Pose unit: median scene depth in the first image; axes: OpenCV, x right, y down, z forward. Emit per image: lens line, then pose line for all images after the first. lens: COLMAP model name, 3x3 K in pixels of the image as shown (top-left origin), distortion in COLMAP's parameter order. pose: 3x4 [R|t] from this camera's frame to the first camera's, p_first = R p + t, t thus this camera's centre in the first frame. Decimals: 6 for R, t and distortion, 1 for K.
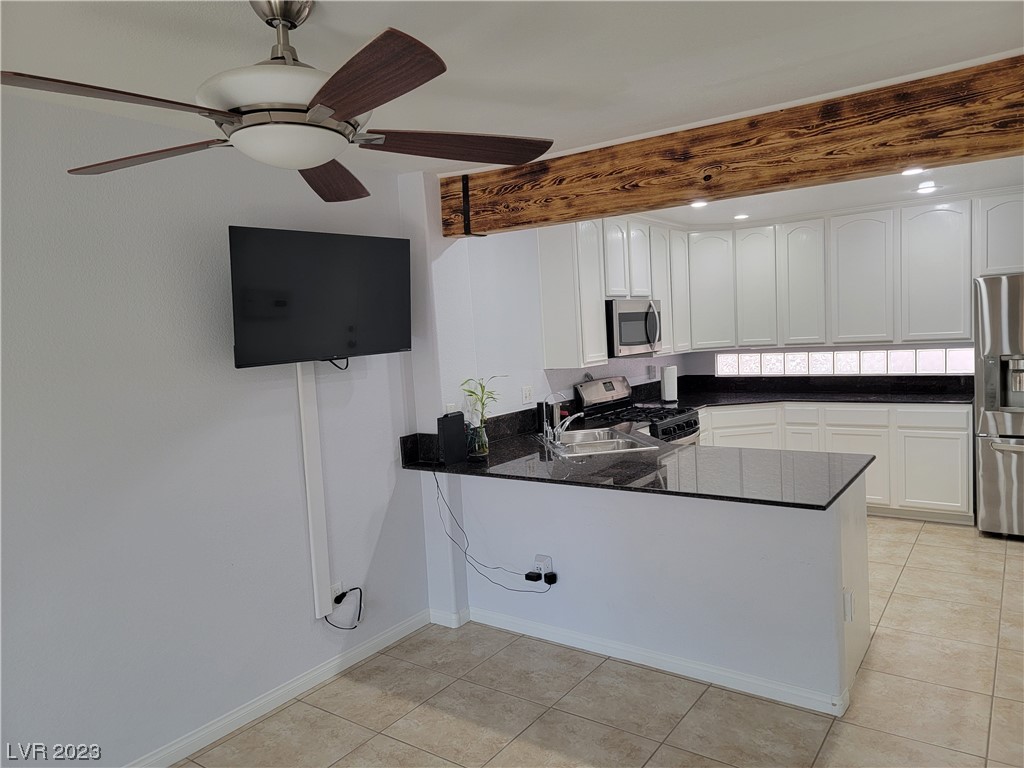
lens RADIAL K [[707.9, 0, 515.9], [0, 707.9, 385.7], [0, 0, 1]] dist [0.078152, -0.063047]
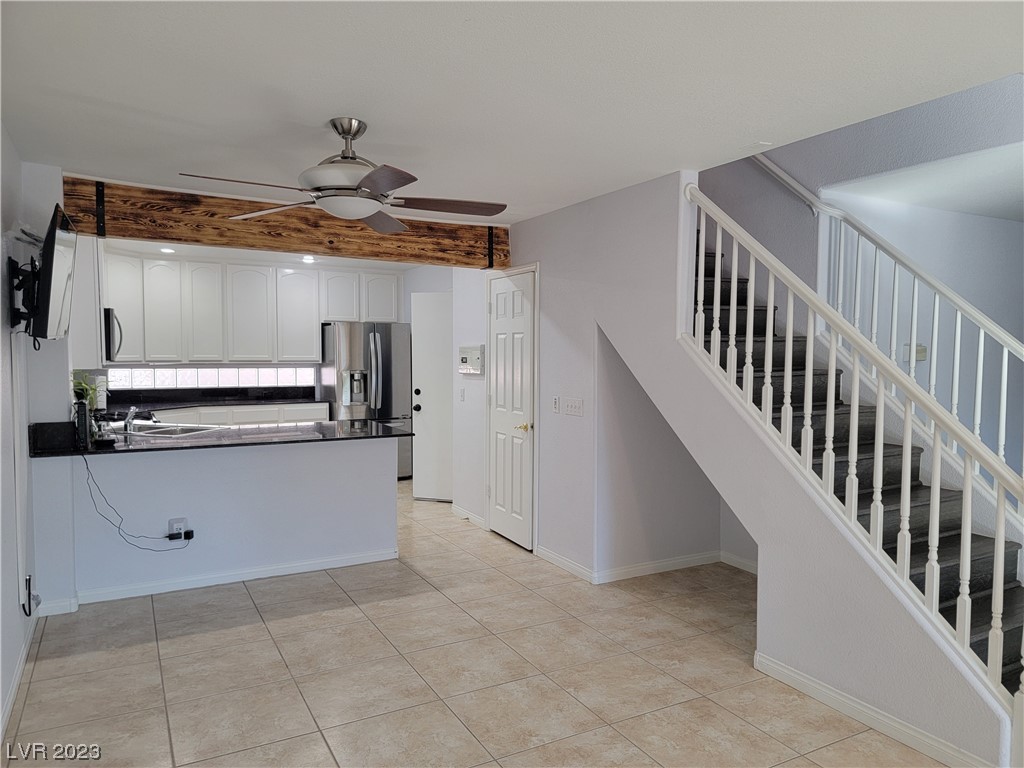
lens RADIAL K [[707.9, 0, 526.2], [0, 707.9, 383.3], [0, 0, 1]] dist [0.078152, -0.063047]
pose [[0.428502, 0.016056, 0.903398, -0.640530], [0.042641, 0.998369, -0.037970, 0.067726], [-0.902534, 0.054792, 0.427118, -0.038491]]
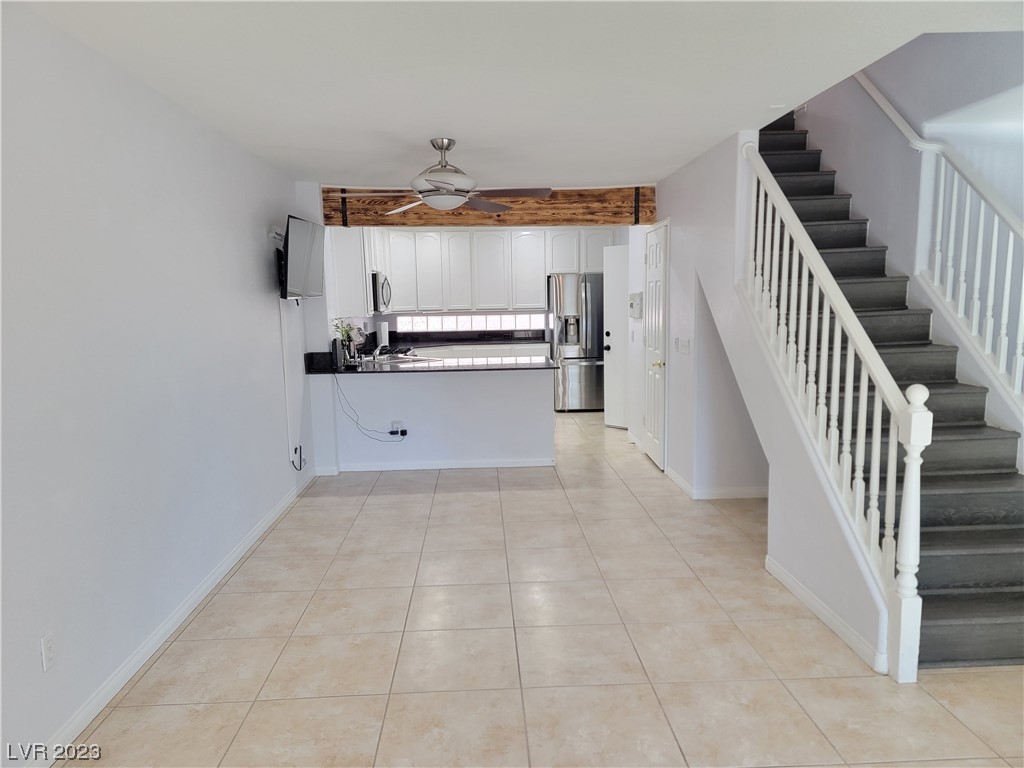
lens RADIAL K [[707.9, 0, 509.8], [0, 707.9, 382.6], [0, 0, 1]] dist [0.078152, -0.063047]
pose [[0.790663, -0.034009, 0.611306, -0.628353], [0.024362, 0.999413, 0.024091, 0.090364], [-0.611766, -0.004156, 0.791028, -0.409500]]
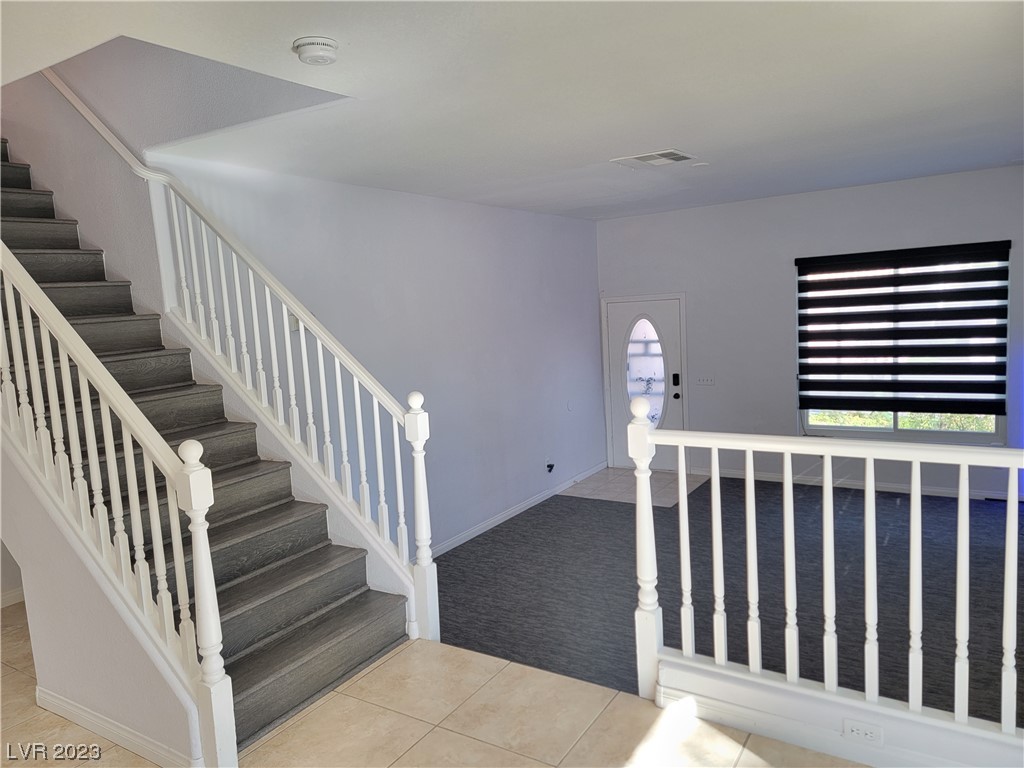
lens RADIAL K [[707.9, 0, 524.3], [0, 707.9, 391.5], [0, 0, 1]] dist [0.078152, -0.063047]
pose [[-0.049024, -0.069412, 0.996383, -0.523133], [0.141664, 0.987014, 0.075729, 0.075337], [-0.988700, 0.144864, -0.038554, -0.368607]]
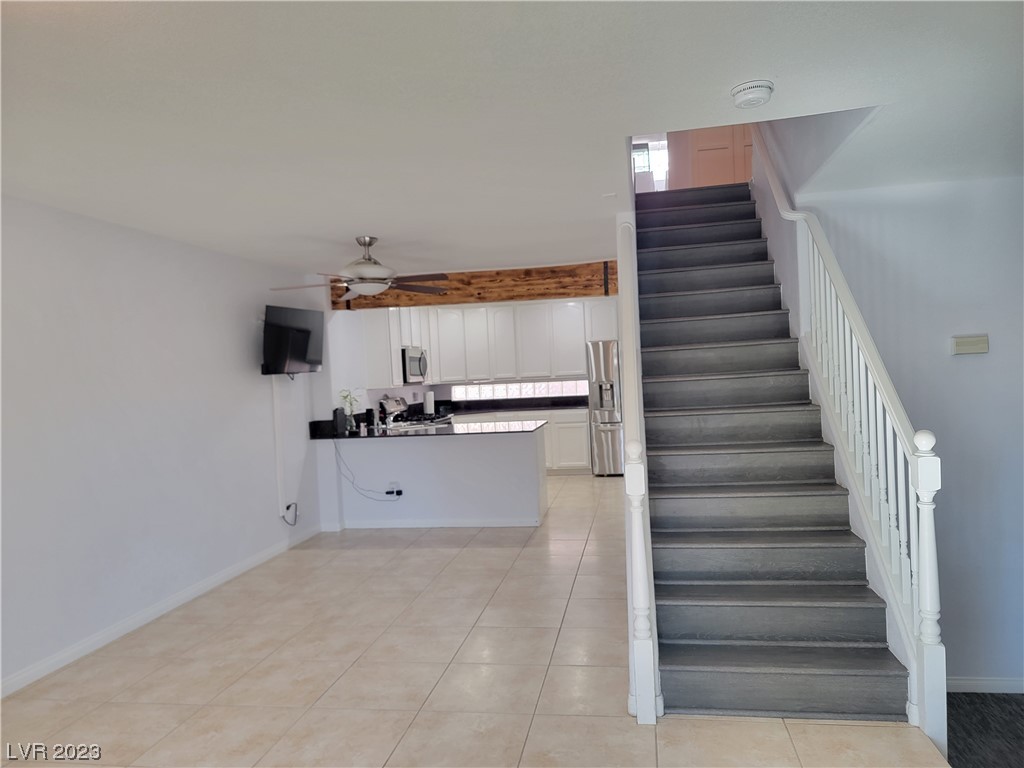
lens RADIAL K [[707.9, 0, 525.0], [0, 707.9, 387.3], [0, 0, 1]] dist [0.078152, -0.063047]
pose [[0.898869, 0.000166, 0.438217, -0.378898], [0.034243, 0.996916, -0.070616, 0.108268], [-0.436877, 0.078480, 0.896091, -0.679503]]
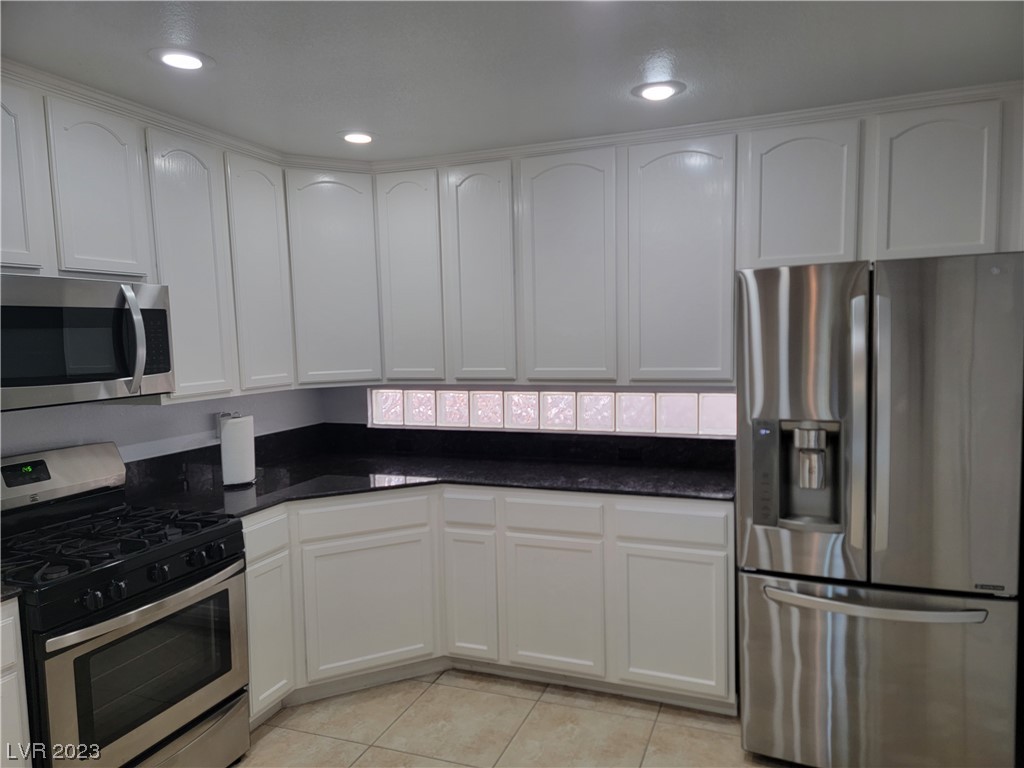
lens RADIAL K [[707.9, 0, 518.9], [0, 707.9, 392.4], [0, 0, 1]] dist [0.078152, -0.063047]
pose [[0.969153, 0.011605, 0.246186, 0.384182], [-0.010477, 0.999928, -0.005888, -0.059999], [-0.246236, 0.003127, 0.969205, 0.583843]]
